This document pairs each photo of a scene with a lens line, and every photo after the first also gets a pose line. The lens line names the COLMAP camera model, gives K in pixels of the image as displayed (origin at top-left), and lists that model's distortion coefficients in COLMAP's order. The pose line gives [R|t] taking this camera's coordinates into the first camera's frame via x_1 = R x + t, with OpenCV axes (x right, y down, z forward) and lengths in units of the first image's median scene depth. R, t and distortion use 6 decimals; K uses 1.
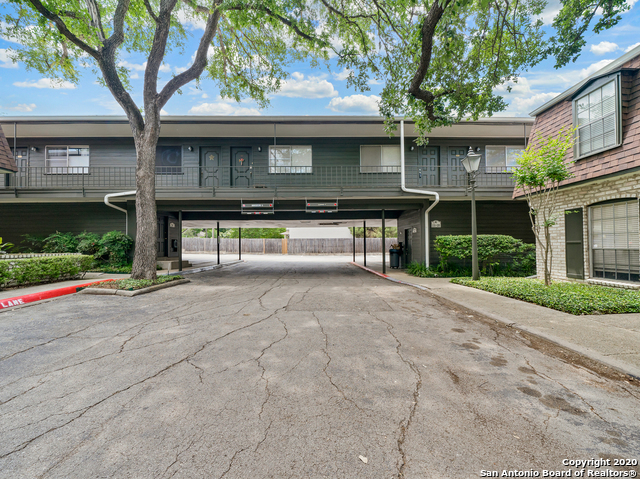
lens RADIAL K [[252.0, 0, 322.4], [0, 252.0, 242.3], [0, 0, 1]] dist [-0.002833, -0.000276]
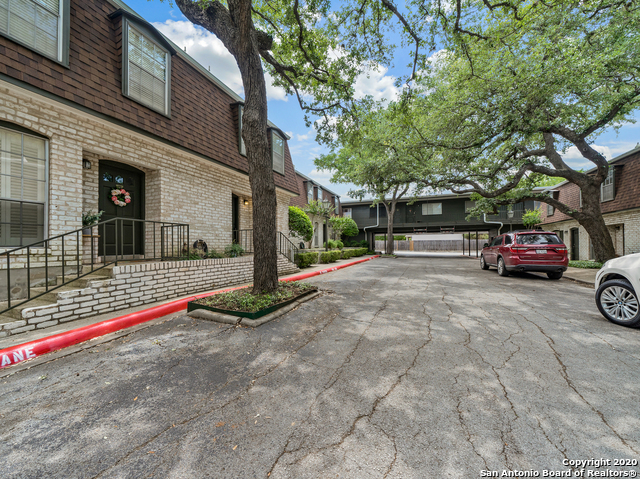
lens RADIAL K [[252.0, 0, 322.4], [0, 252.0, 242.3], [0, 0, 1]] dist [-0.002833, -0.000276]
pose [[0.920952, 0.000891, -0.389676, -0.173535], [-0.000333, 0.999999, 0.001500, -0.015543], [0.389677, -0.001252, 0.920951, -1.807019]]
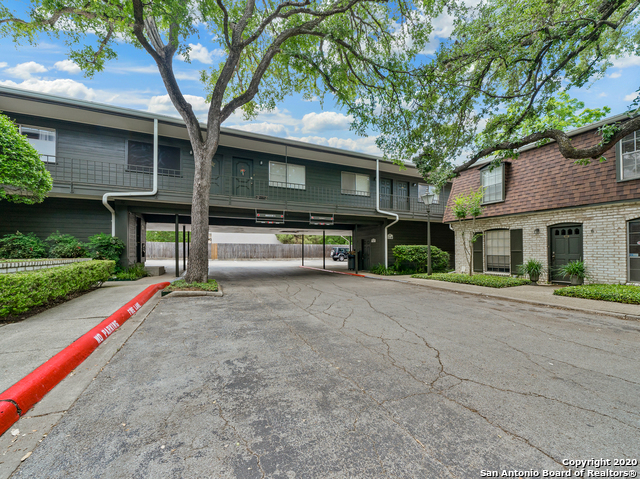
lens RADIAL K [[254.2, 0, 320.6], [0, 254.2, 248.2], [0, 0, 1]] dist [-0.002470, -0.000151]
pose [[0.918862, 0.013872, 0.394336, -0.495090], [-0.014665, 0.999892, -0.001002, -0.002492], [-0.394308, -0.004862, 0.918966, -0.132423]]
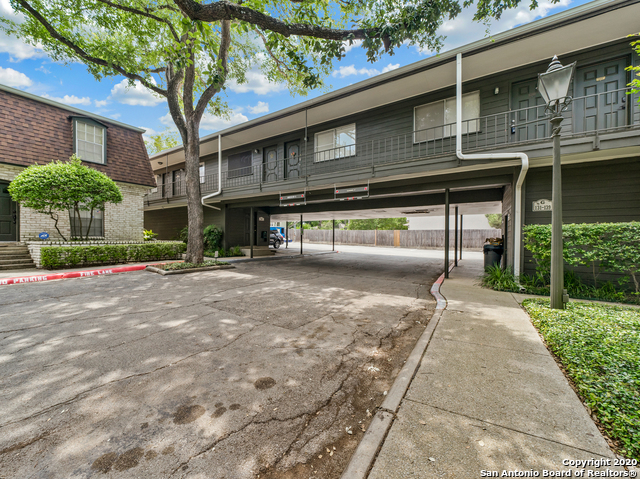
lens RADIAL K [[251.3, 0, 320.0], [0, 251.3, 239.5], [0, 0, 1]] dist [-0.002695, -0.000251]
pose [[0.833147, 0.017866, -0.552762, 0.385618], [-0.005449, 0.999695, 0.024100, -0.002807], [0.553024, -0.017067, 0.832990, 0.229553]]
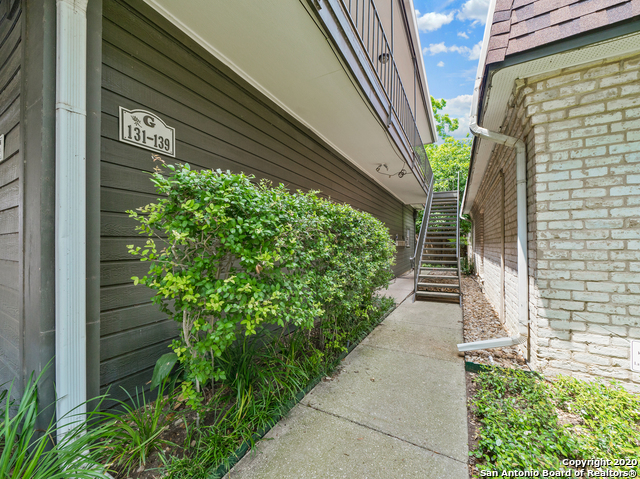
lens RADIAL K [[252.0, 0, 322.4], [0, 252.0, 242.3], [0, 0, 1]] dist [-0.002833, -0.000276]
pose [[0.505221, 0.011249, 0.862917, 0.406145], [-0.010993, 0.999918, -0.006598, 0.008595], [-0.862920, -0.006153, 0.505303, 0.904948]]
